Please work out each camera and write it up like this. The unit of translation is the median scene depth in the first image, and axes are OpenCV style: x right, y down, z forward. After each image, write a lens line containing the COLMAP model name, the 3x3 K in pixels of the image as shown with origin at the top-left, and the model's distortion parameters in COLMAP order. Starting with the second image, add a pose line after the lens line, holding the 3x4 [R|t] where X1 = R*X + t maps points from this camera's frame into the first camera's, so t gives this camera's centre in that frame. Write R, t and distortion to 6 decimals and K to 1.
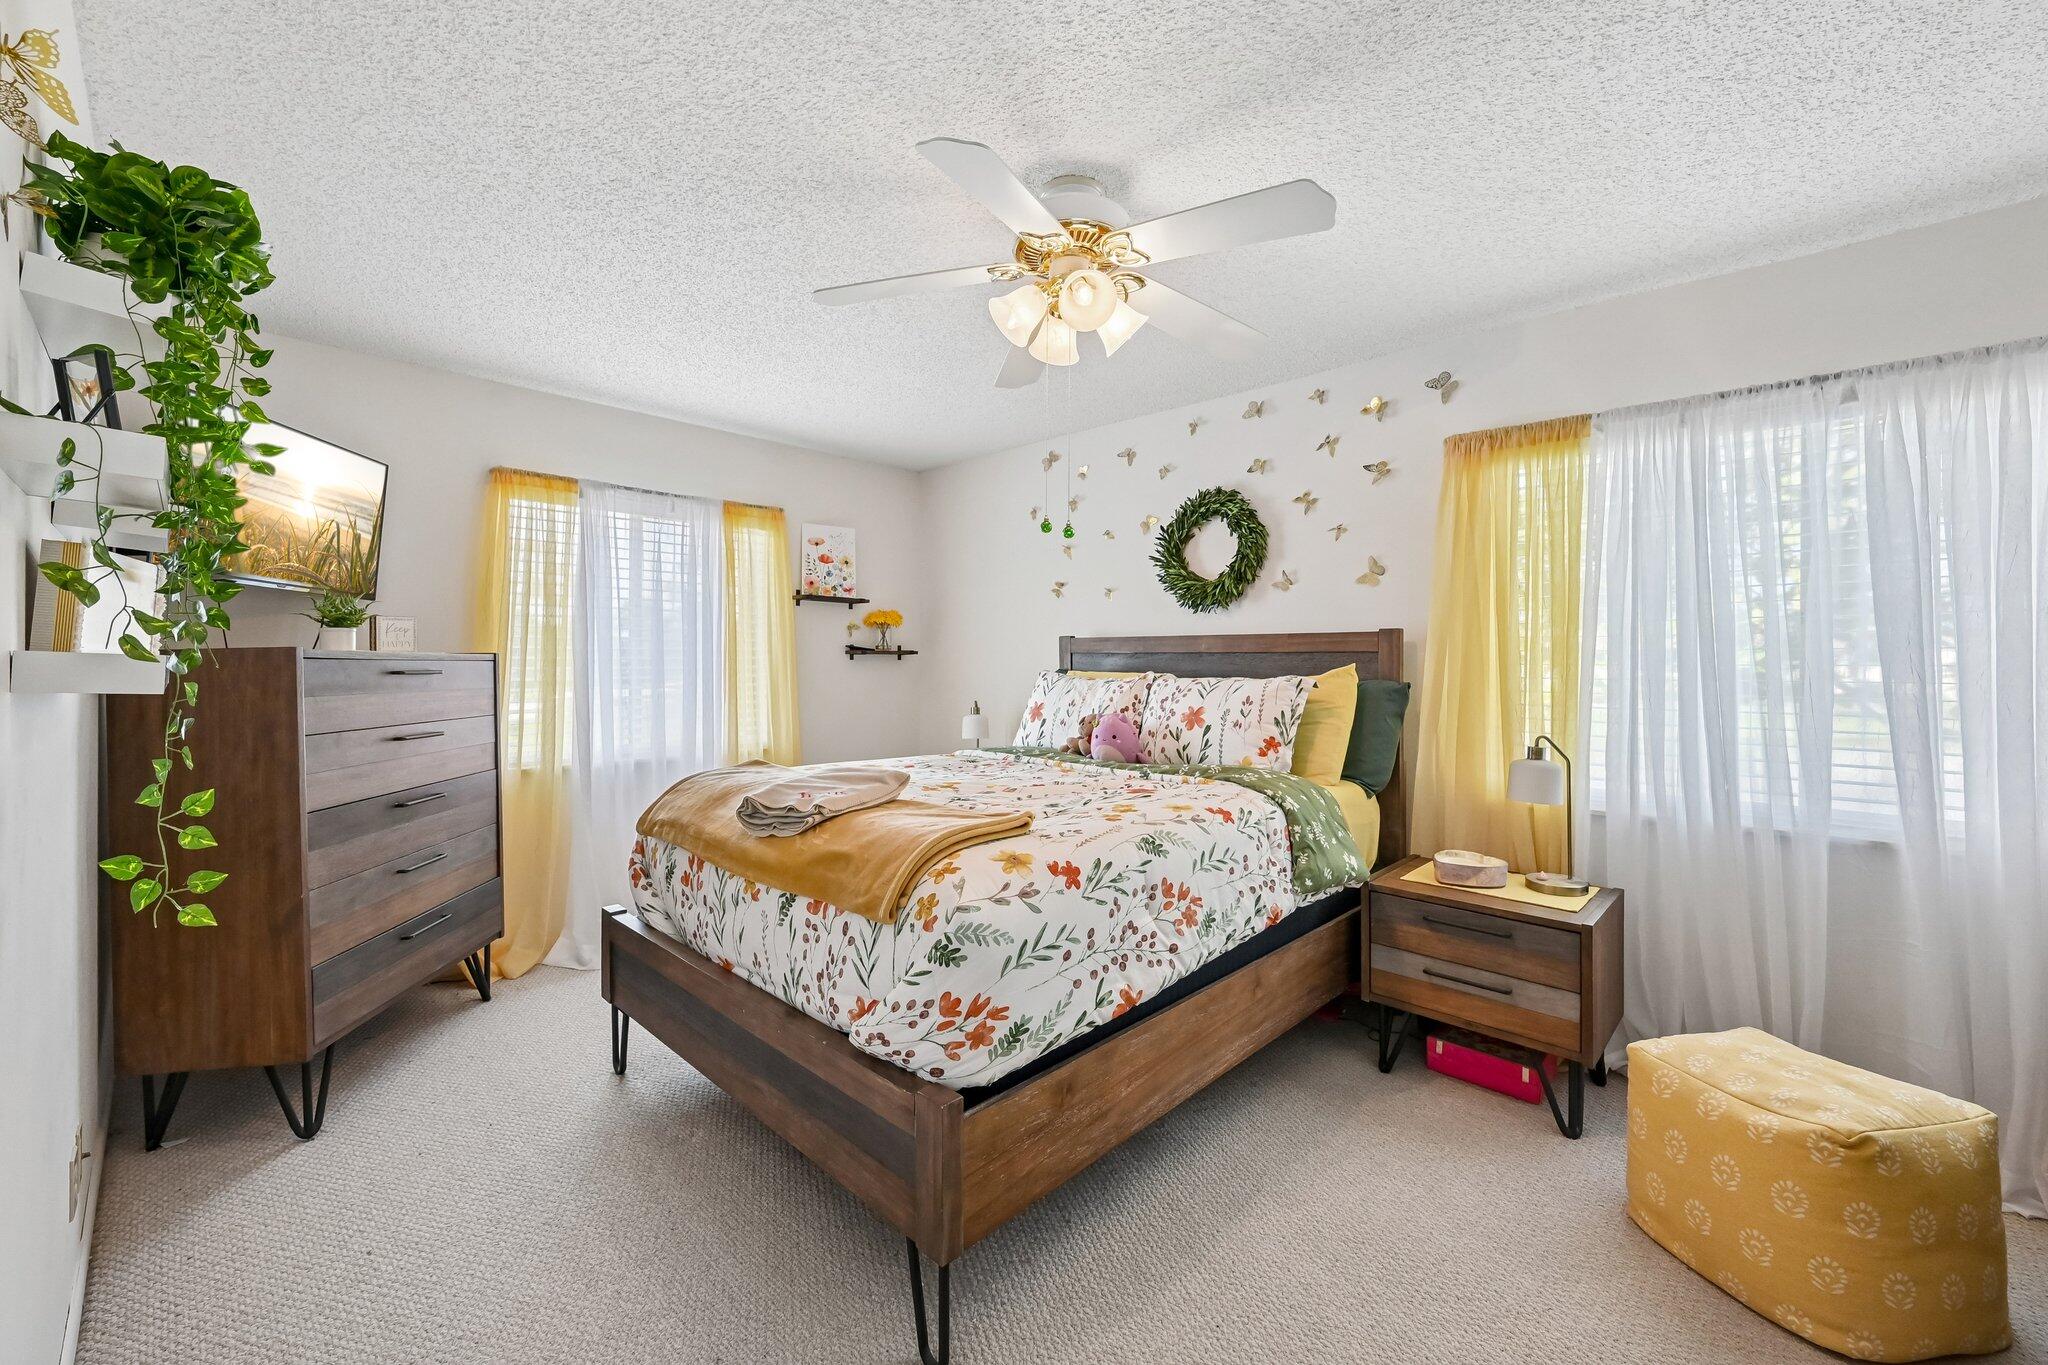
lens RADIAL K [[819.5, 0, 1030.2], [0, 819.5, 648.0], [0, 0, 1]] dist [-0.000459, -0.000271]
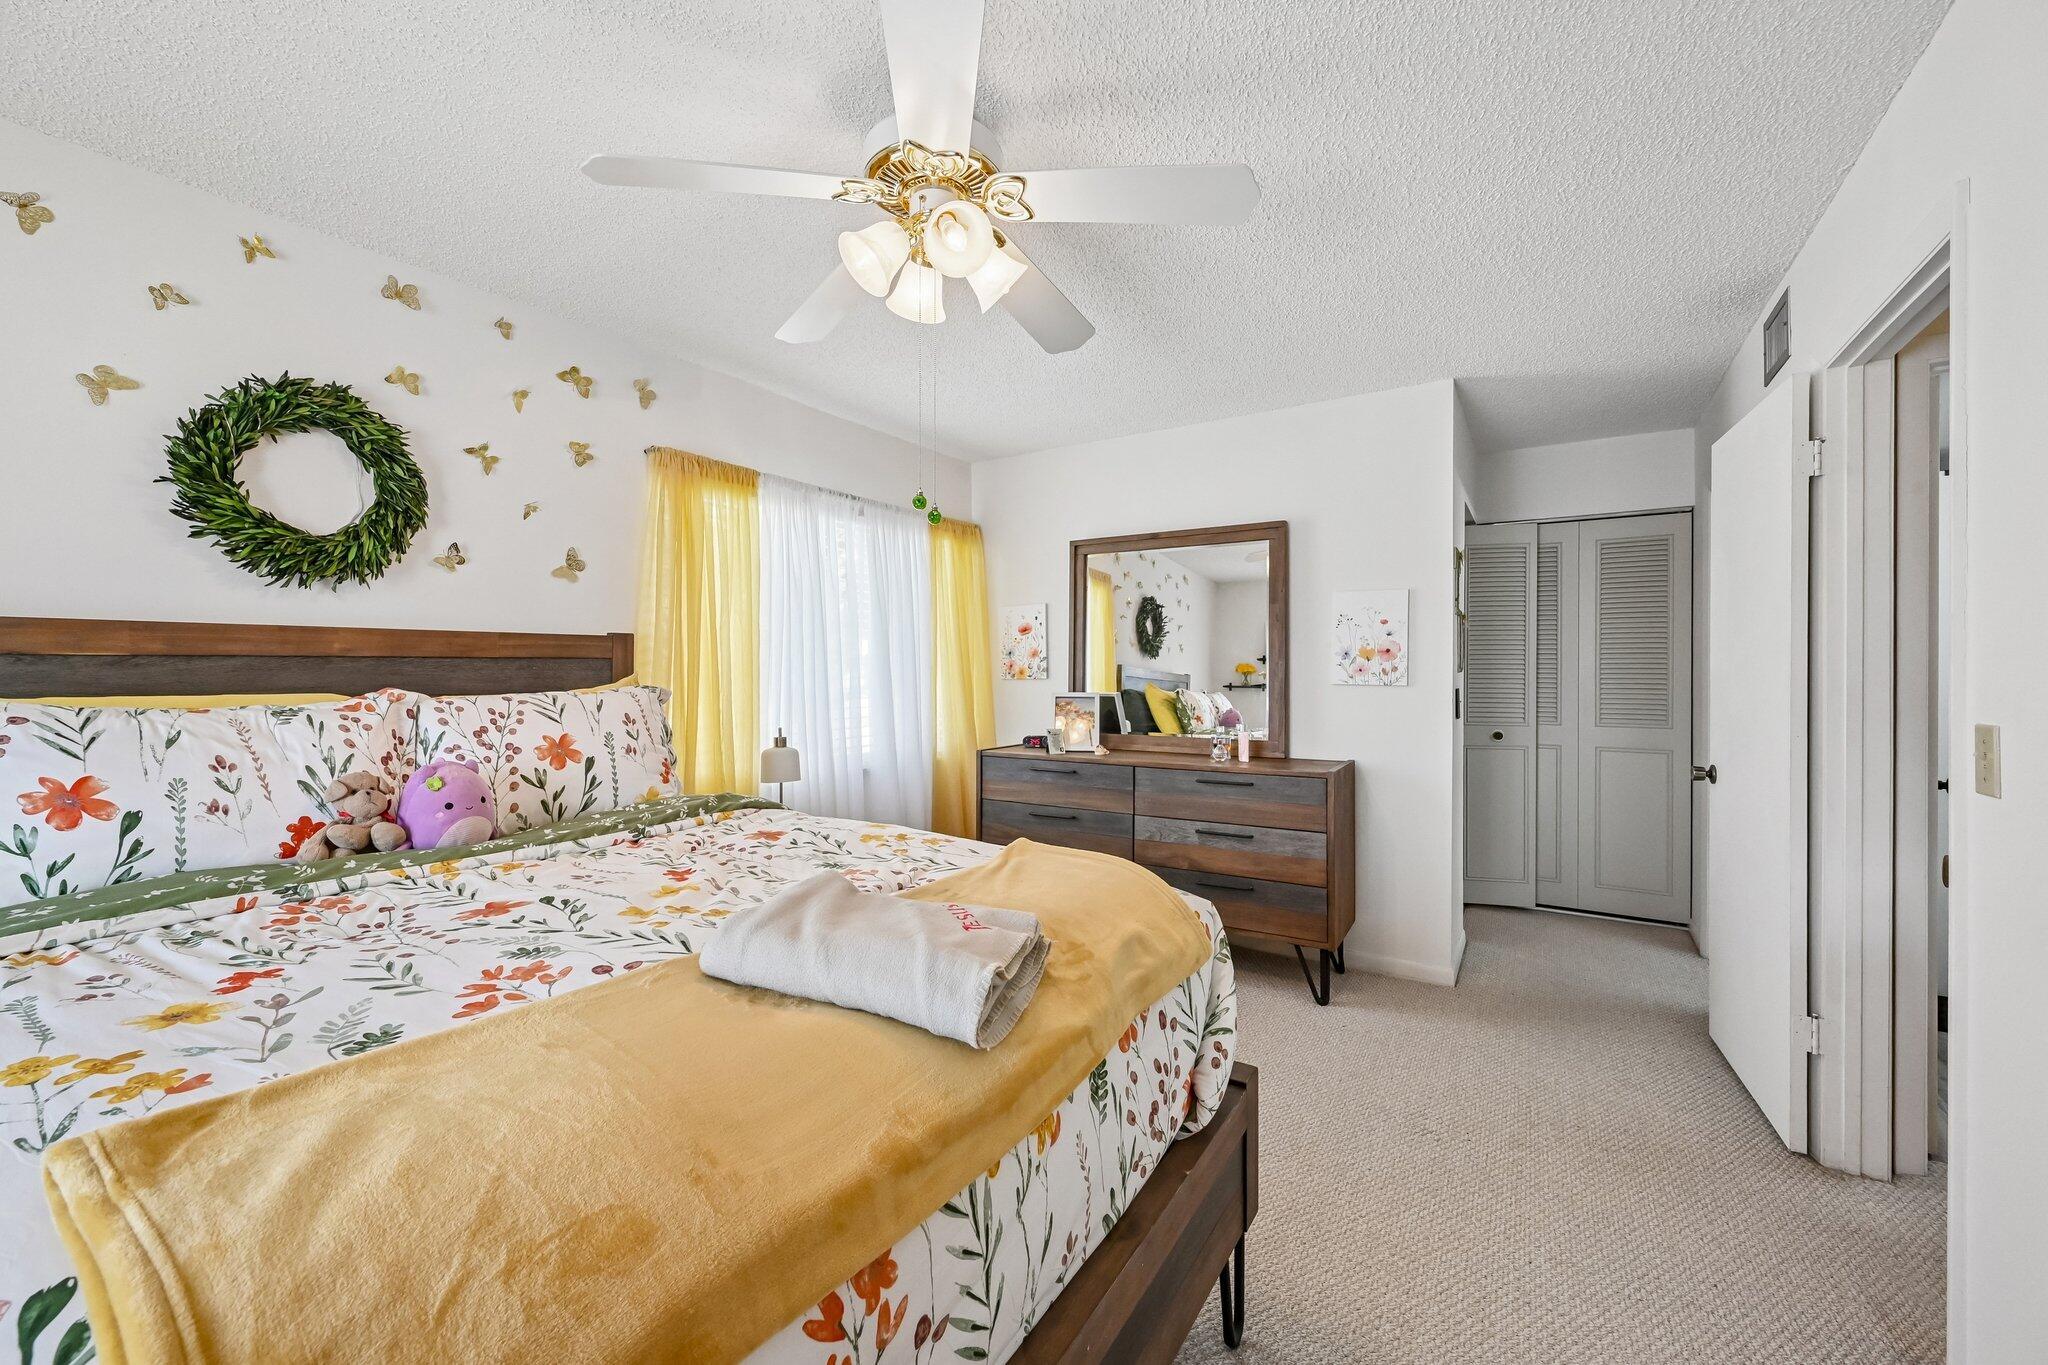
lens RADIAL K [[807.8, 0, 1018.5], [0, 807.8, 656.5], [0, 0, 1]] dist [-0.013341, 0.000018]
pose [[-0.184936, 0.003154, 0.982746, -0.537399], [-0.016921, 0.999836, -0.006393, 0.001779], [-0.982605, -0.017811, -0.184852, 0.723827]]
